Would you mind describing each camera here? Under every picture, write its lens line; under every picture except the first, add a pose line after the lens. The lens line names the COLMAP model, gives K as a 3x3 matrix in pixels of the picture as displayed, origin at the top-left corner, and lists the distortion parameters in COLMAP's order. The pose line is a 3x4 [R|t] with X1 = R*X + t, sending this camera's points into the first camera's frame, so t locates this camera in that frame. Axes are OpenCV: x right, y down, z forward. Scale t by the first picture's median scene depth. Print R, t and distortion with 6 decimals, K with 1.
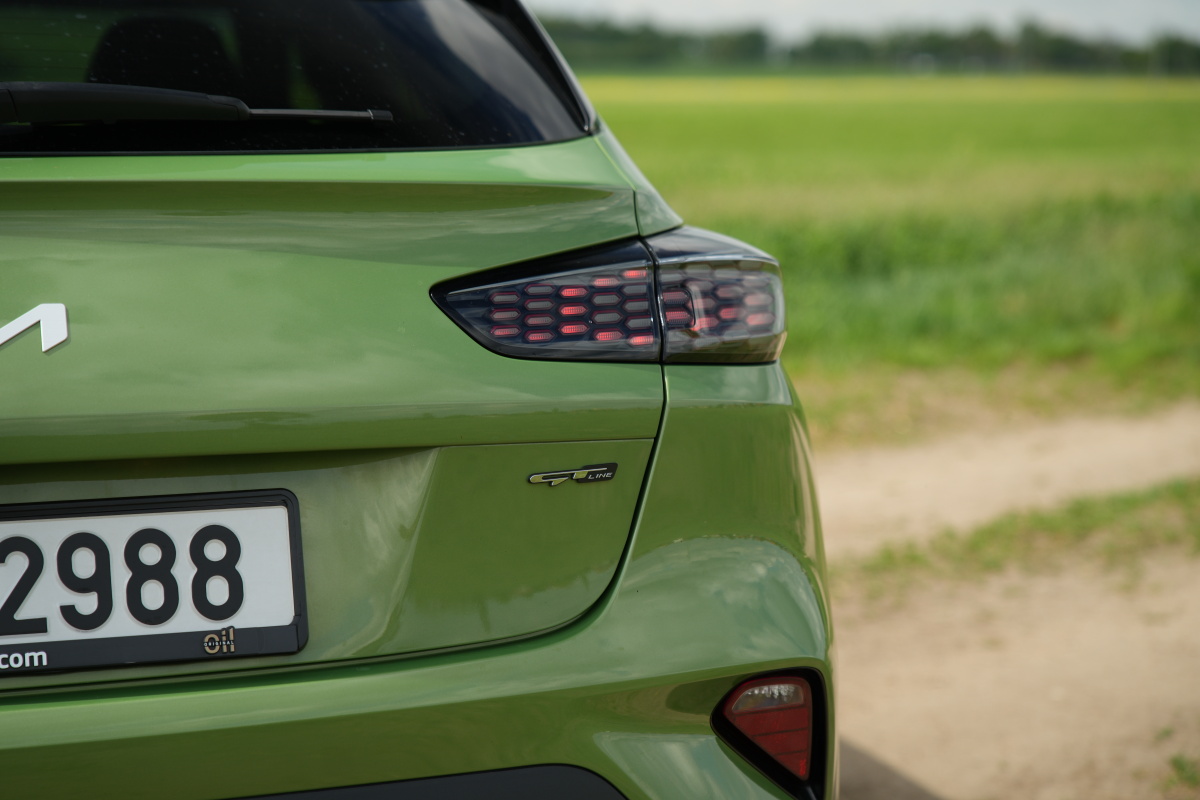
lens RADIAL K [[2344.6, 0, 651.3], [0, 2344.6, 397.1], [0, 0, 1]] dist [0.018388, 0.000000]
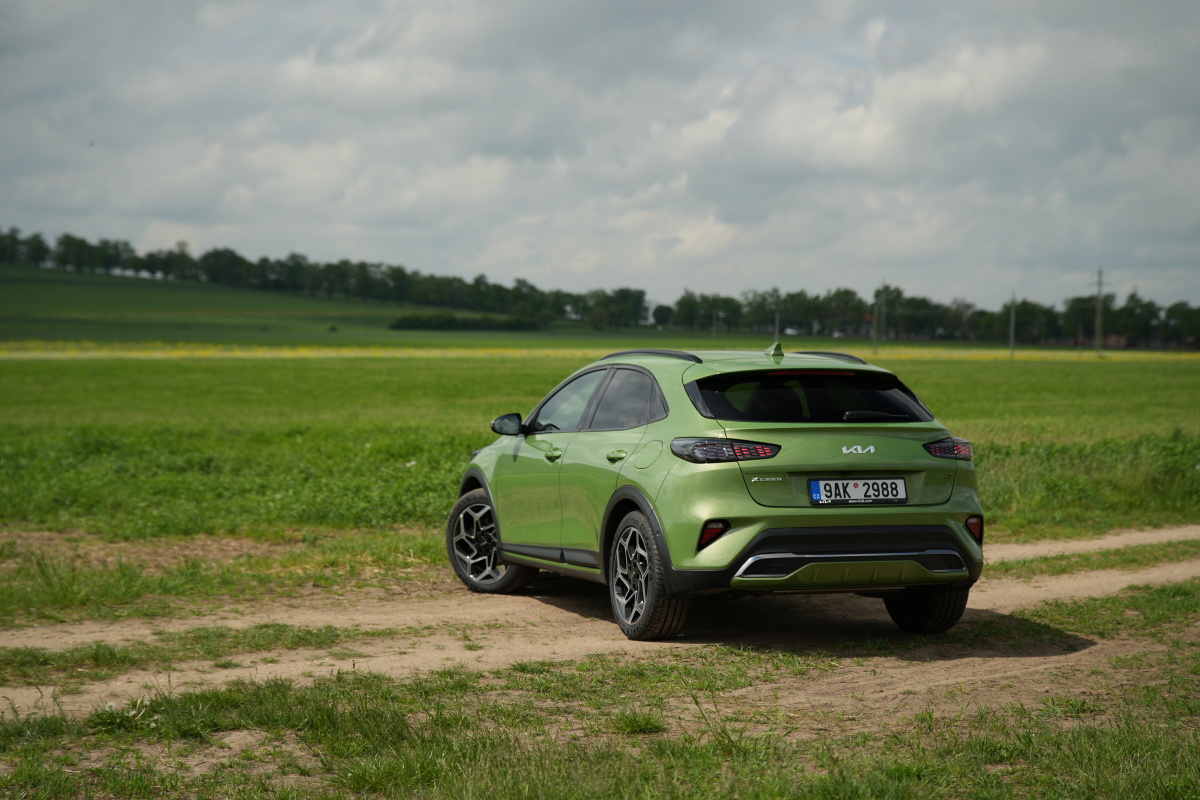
lens RADIAL K [[2289.9, 0, 621.8], [0, 2289.9, 464.5], [0, 0, 1]] dist [0.009071, 0.000000]
pose [[0.999074, 0.001204, 0.043007, -1.164858], [0.002303, 0.996679, -0.081398, 0.500325], [-0.042962, 0.081422, 0.995753, -5.017688]]
